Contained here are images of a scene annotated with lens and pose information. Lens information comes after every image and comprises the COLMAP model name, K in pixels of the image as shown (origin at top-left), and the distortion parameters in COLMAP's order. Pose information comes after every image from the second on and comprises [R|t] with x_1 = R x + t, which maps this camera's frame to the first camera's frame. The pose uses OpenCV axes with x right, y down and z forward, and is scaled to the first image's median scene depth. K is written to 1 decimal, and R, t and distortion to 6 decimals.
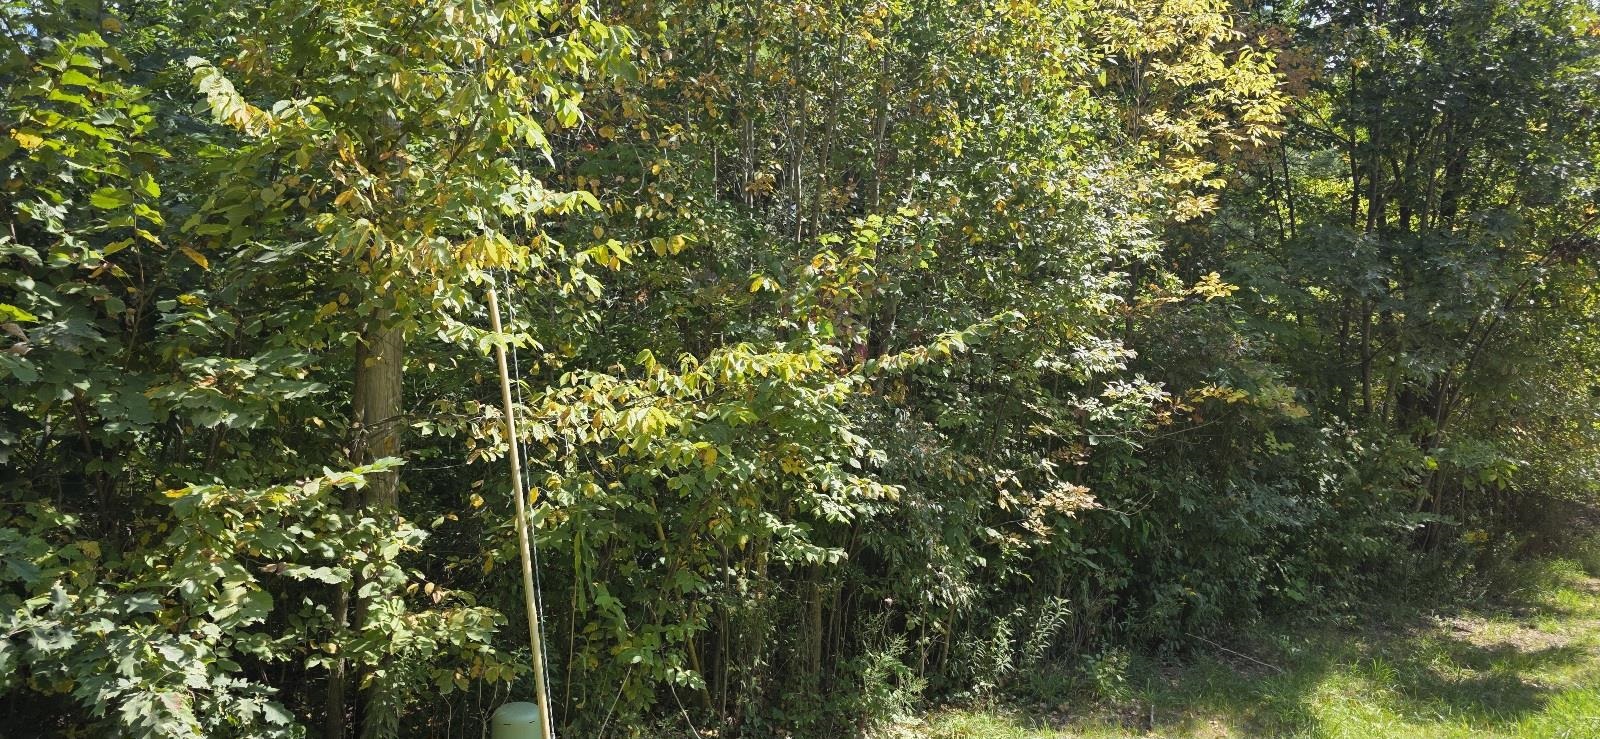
lens RADIAL K [[1052.3, 0, 800.5], [0, 1052.3, 369.5], [0, 0, 1]] dist [-0.002143, -0.002968]
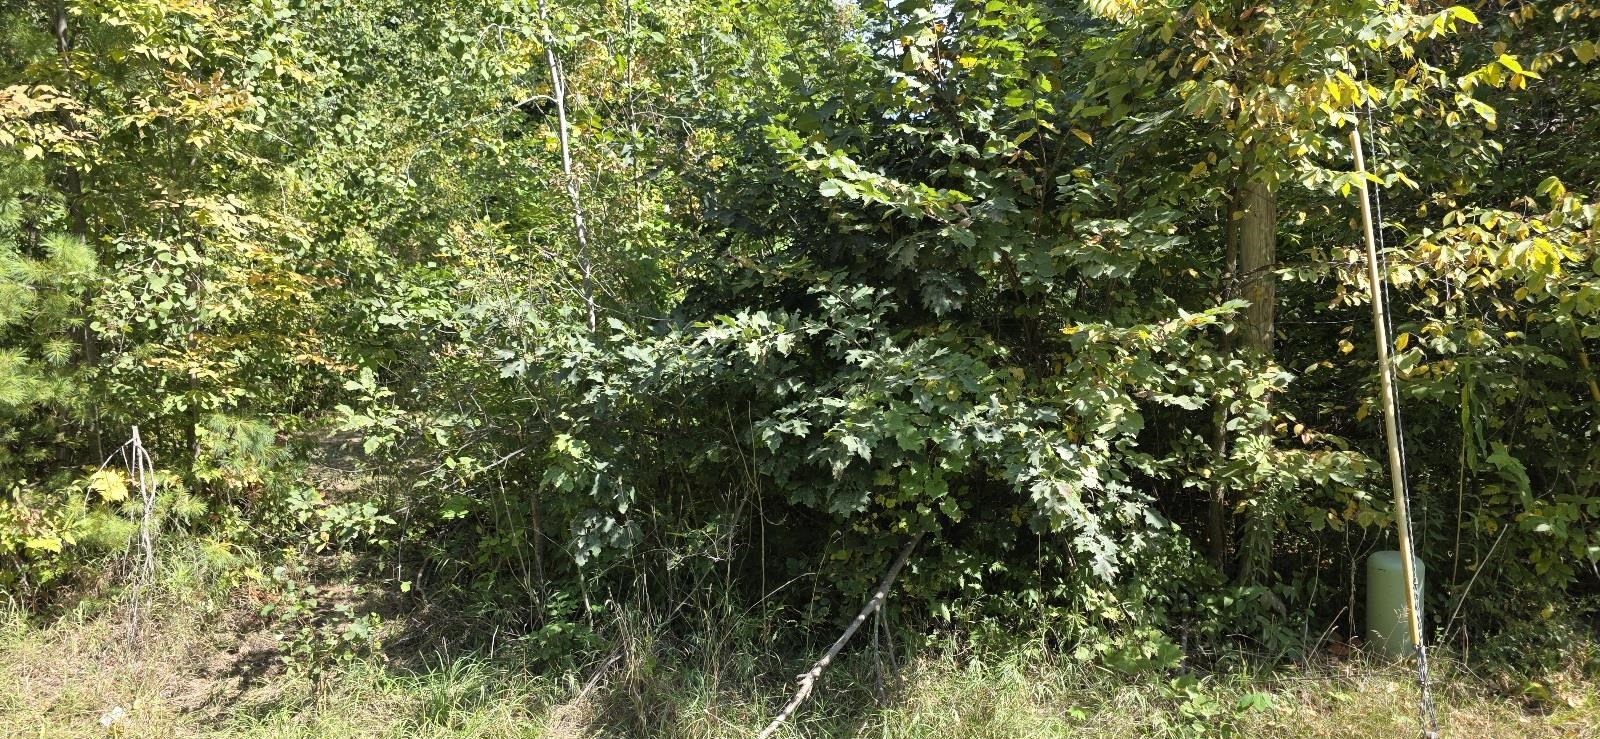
lens RADIAL K [[1052.3, 0, 800.5], [0, 1052.3, 369.5], [0, 0, 1]] dist [-0.002143, -0.002968]
pose [[0.664762, 0.035445, -0.746214, 0.107250], [0.061015, 0.992961, 0.101520, 0.014479], [0.744559, -0.113017, 0.657920, -0.054957]]
